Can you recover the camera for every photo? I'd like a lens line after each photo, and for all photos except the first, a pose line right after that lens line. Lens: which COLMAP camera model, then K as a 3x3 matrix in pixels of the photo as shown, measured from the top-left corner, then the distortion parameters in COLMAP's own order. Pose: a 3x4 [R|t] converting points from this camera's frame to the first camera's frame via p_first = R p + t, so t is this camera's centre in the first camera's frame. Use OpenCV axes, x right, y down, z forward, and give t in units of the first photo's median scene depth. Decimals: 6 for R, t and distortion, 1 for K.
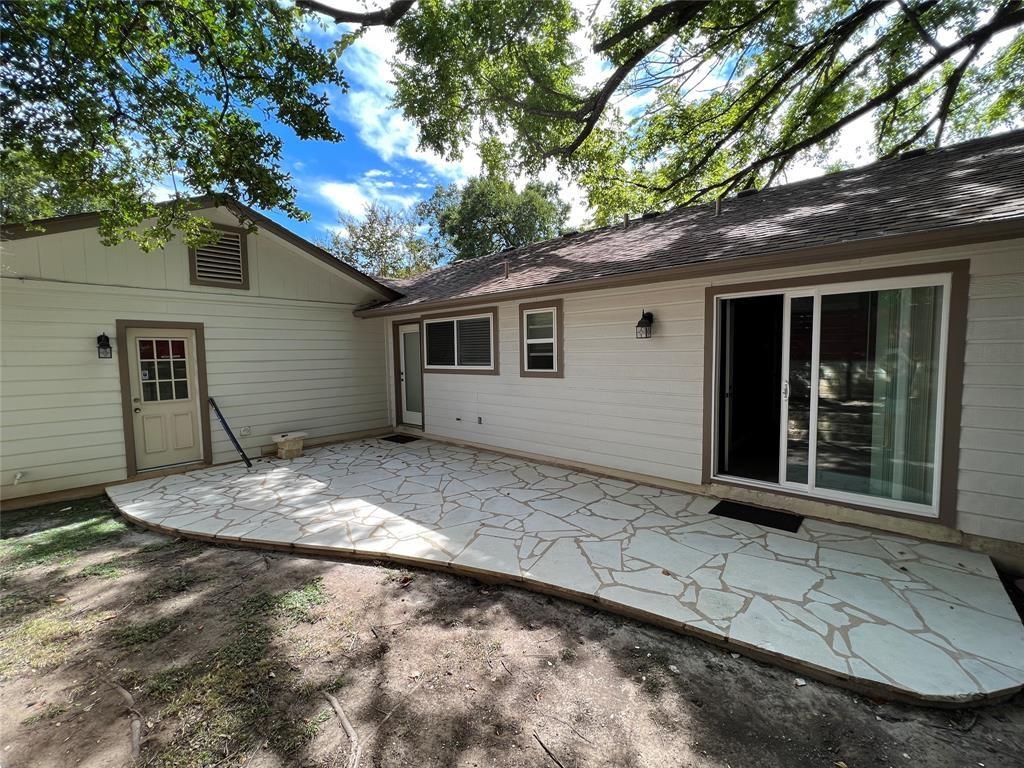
lens RADIAL K [[425.9, 0, 512.3], [0, 425.9, 383.6], [0, 0, 1]] dist [-0.000583, -0.000276]
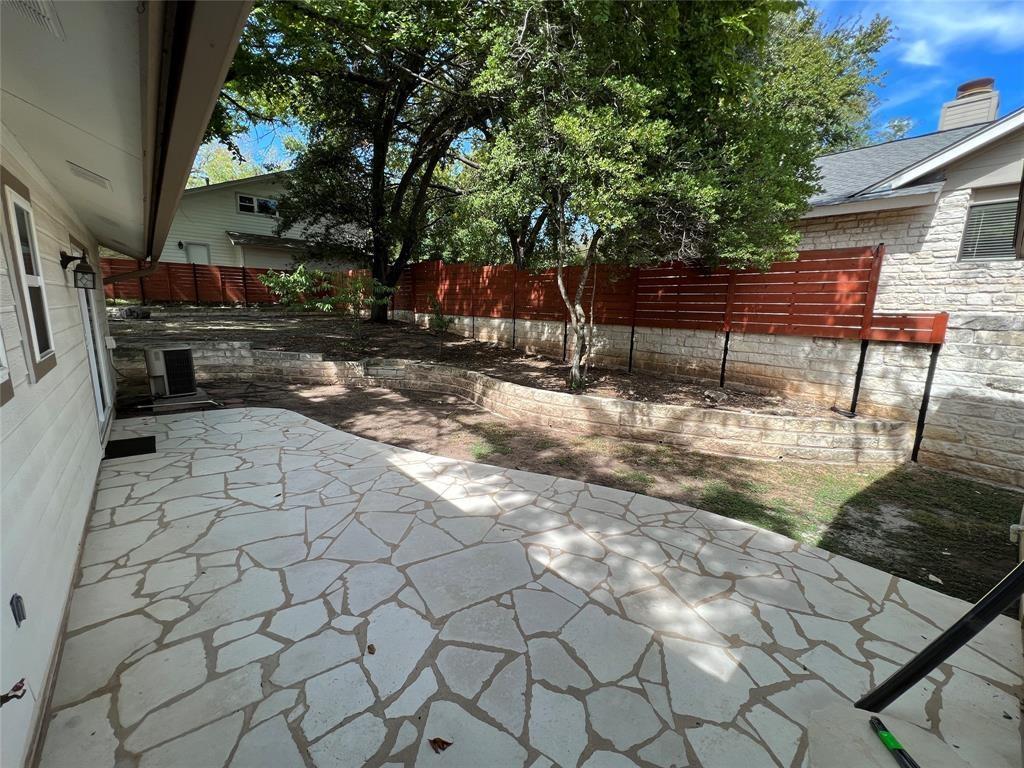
lens RADIAL K [[425.9, 0, 510.1], [0, 425.9, 384.3], [0, 0, 1]] dist [-0.000583, -0.000276]
pose [[-0.990496, -0.036626, 0.132574, -0.586971], [-0.002770, 0.969008, 0.247012, -0.145284], [-0.137513, 0.244297, -0.959901, 1.838087]]
